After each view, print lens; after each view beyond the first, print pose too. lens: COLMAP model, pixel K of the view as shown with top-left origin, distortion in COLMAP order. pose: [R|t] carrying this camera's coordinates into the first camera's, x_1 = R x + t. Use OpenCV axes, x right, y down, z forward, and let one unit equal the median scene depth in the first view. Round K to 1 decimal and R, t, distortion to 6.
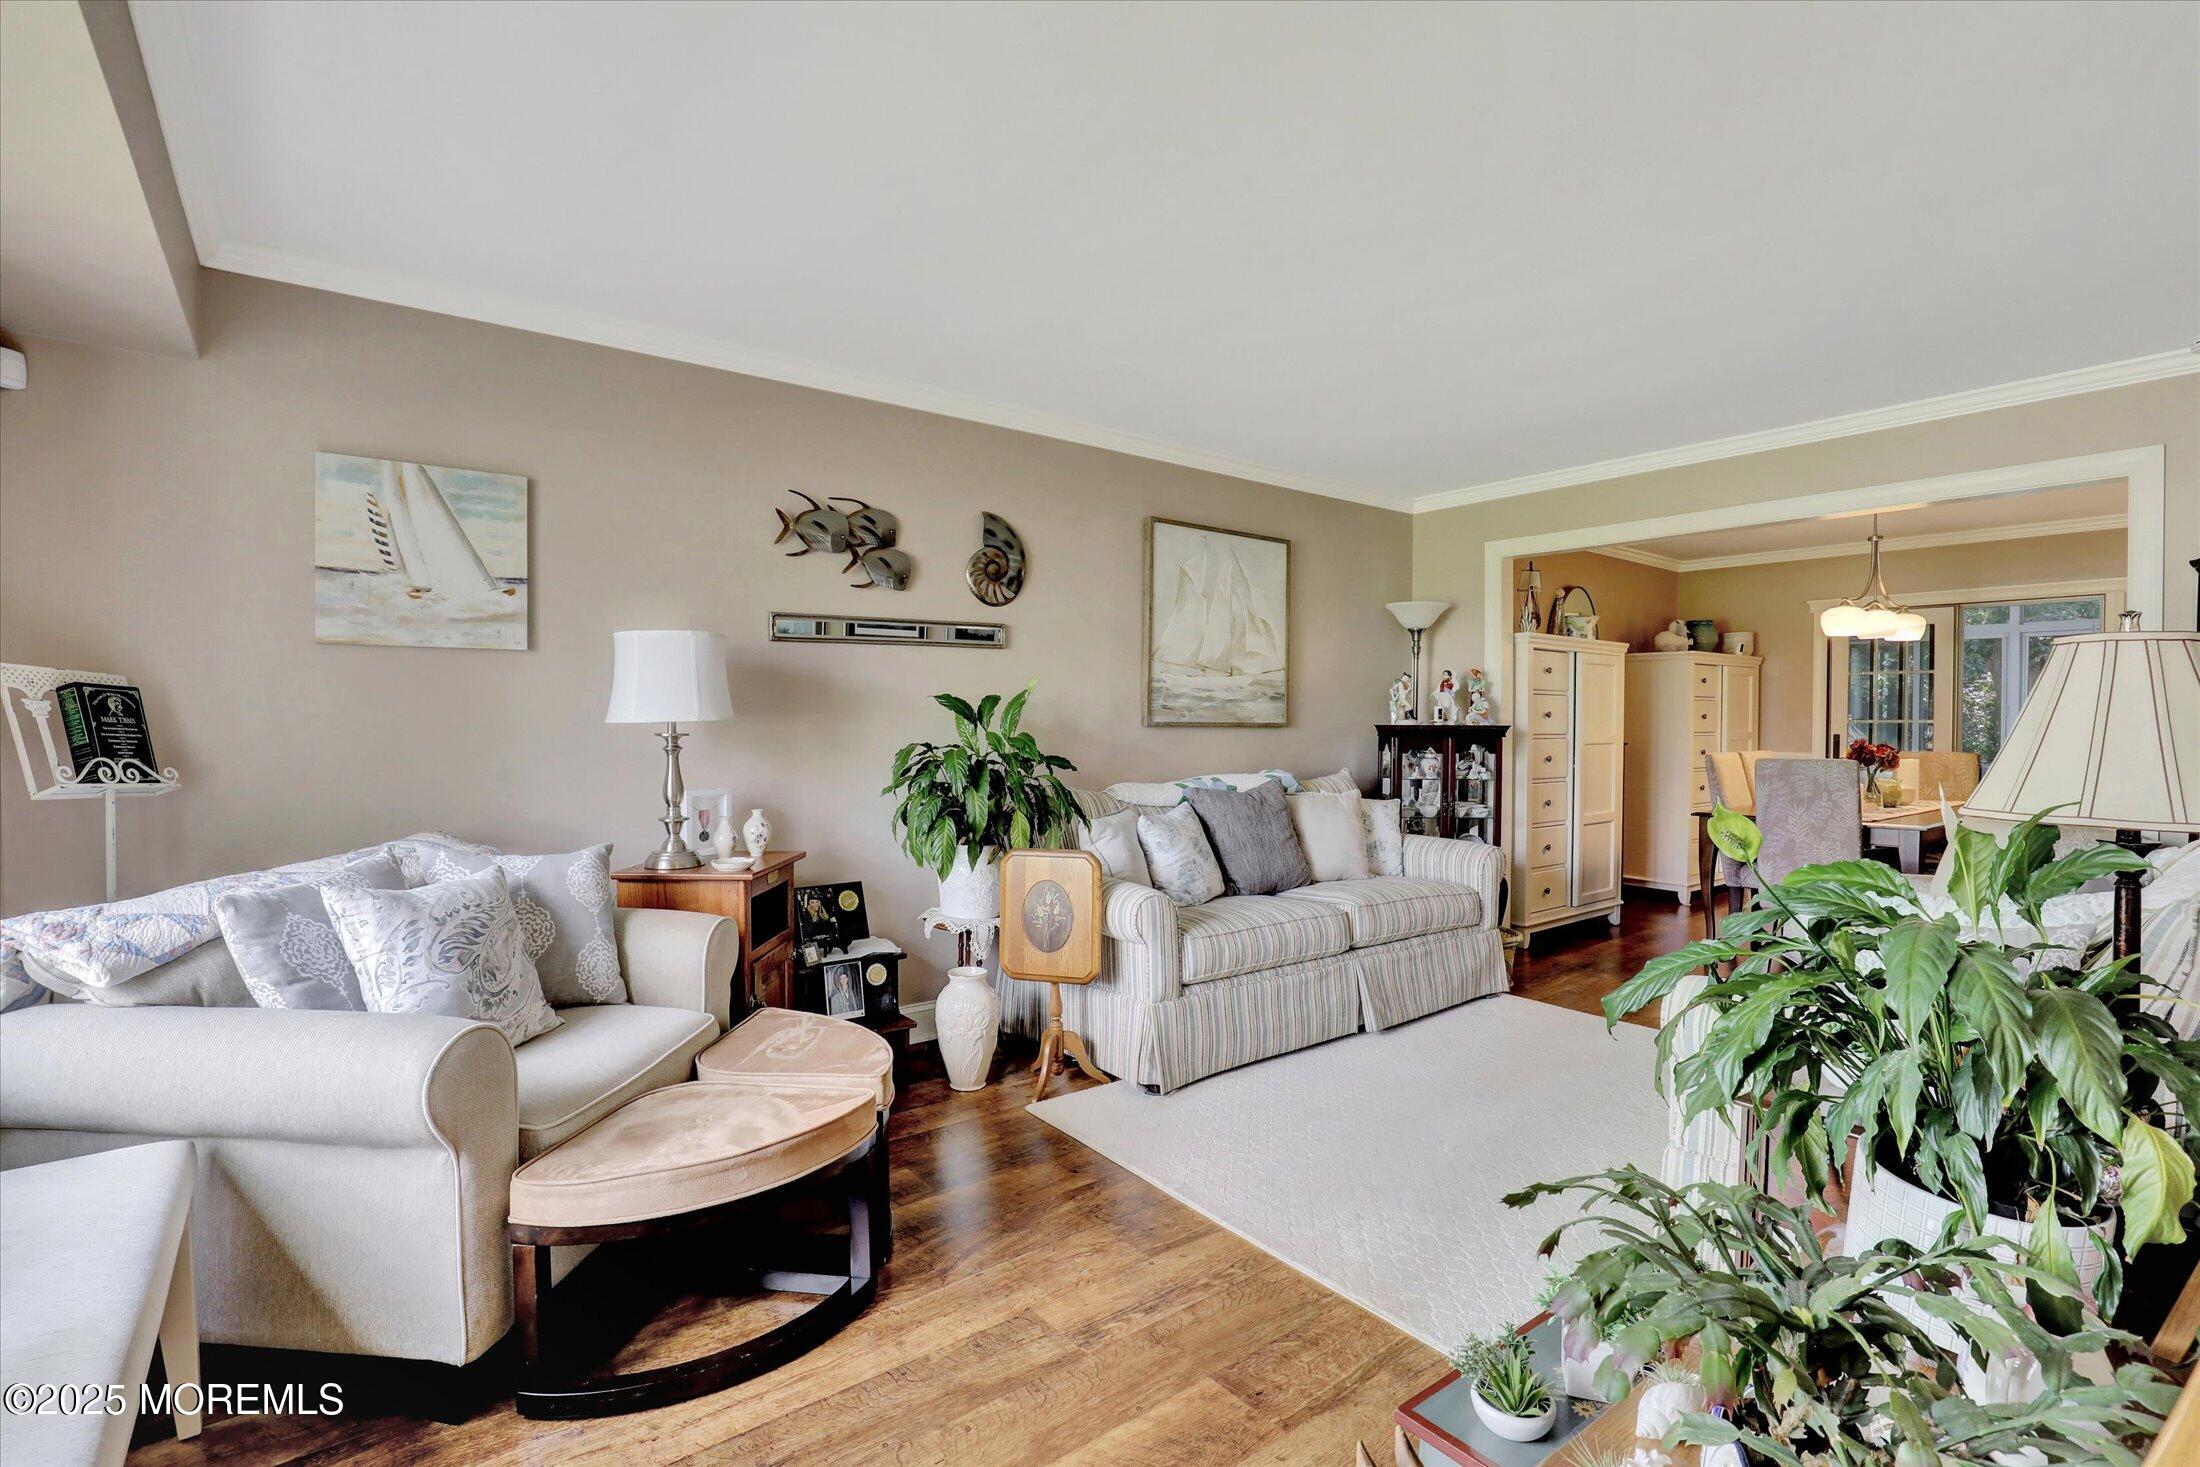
lens RADIAL K [[1018.2, 0, 1118.9], [0, 1018.2, 729.7], [0, 0, 1]] dist [-0.026582, 0.000772]
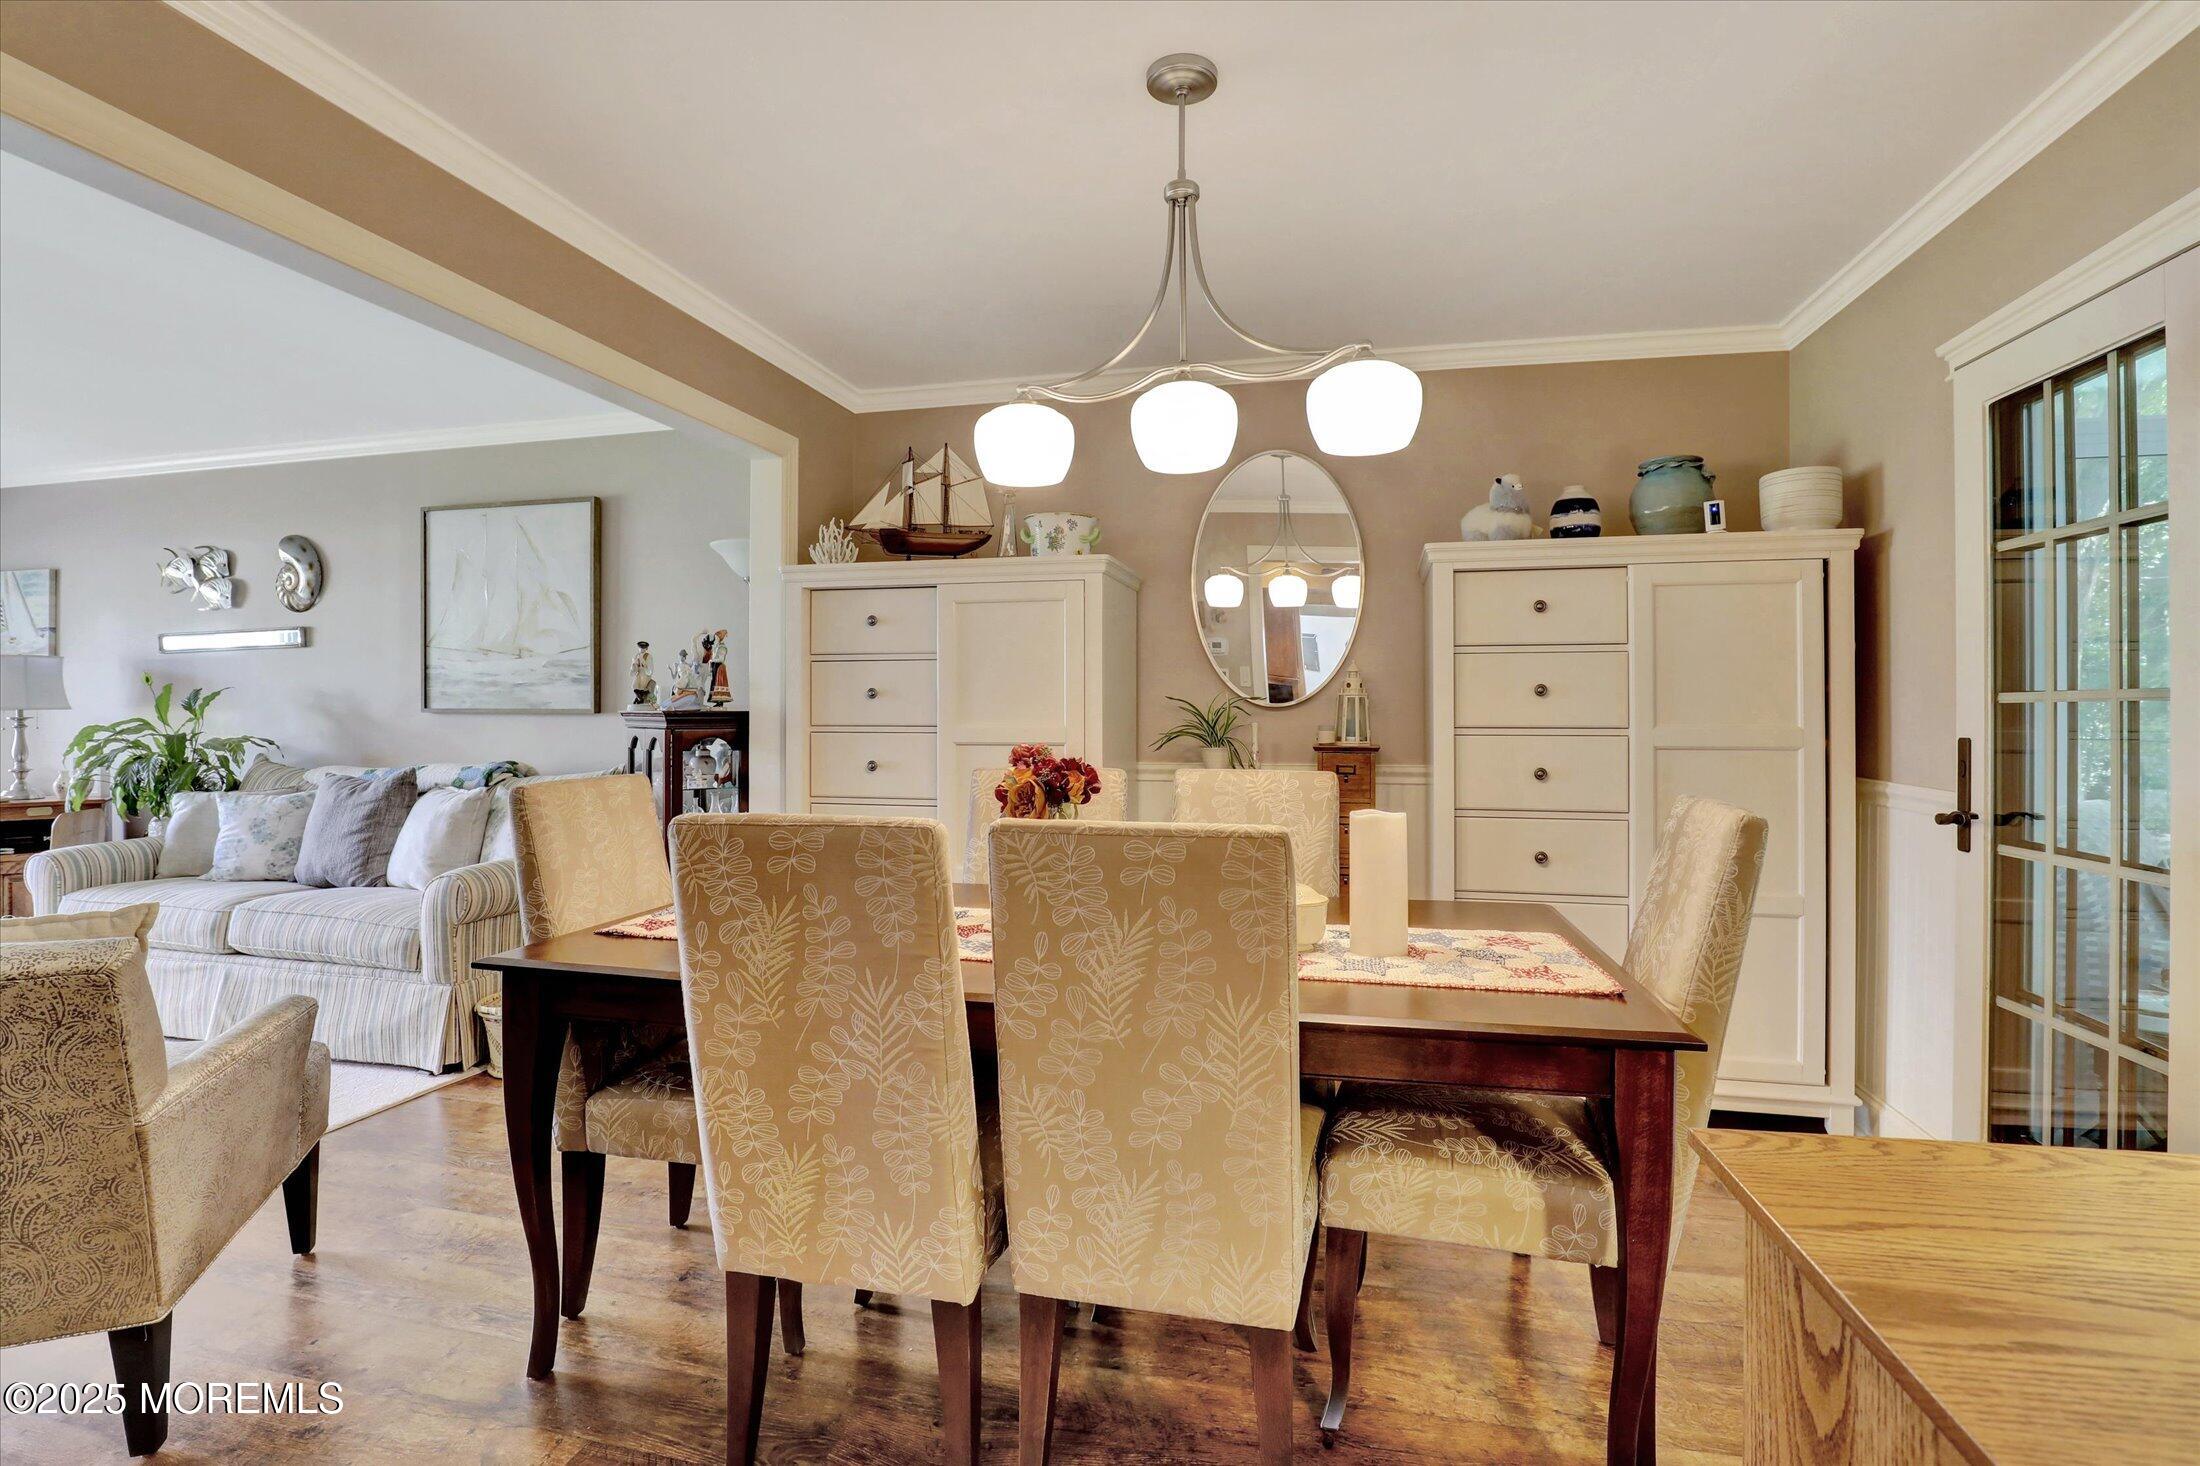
lens RADIAL K [[1018.2, 0, 1118.9], [0, 1018.2, 729.2], [0, 0, 1]] dist [-0.026582, 0.000772]
pose [[0.634587, -0.001003, -0.772851, 1.186095], [-0.005551, 0.999967, -0.005855, 0.014517], [0.772831, 0.008006, 0.634561, 0.854083]]
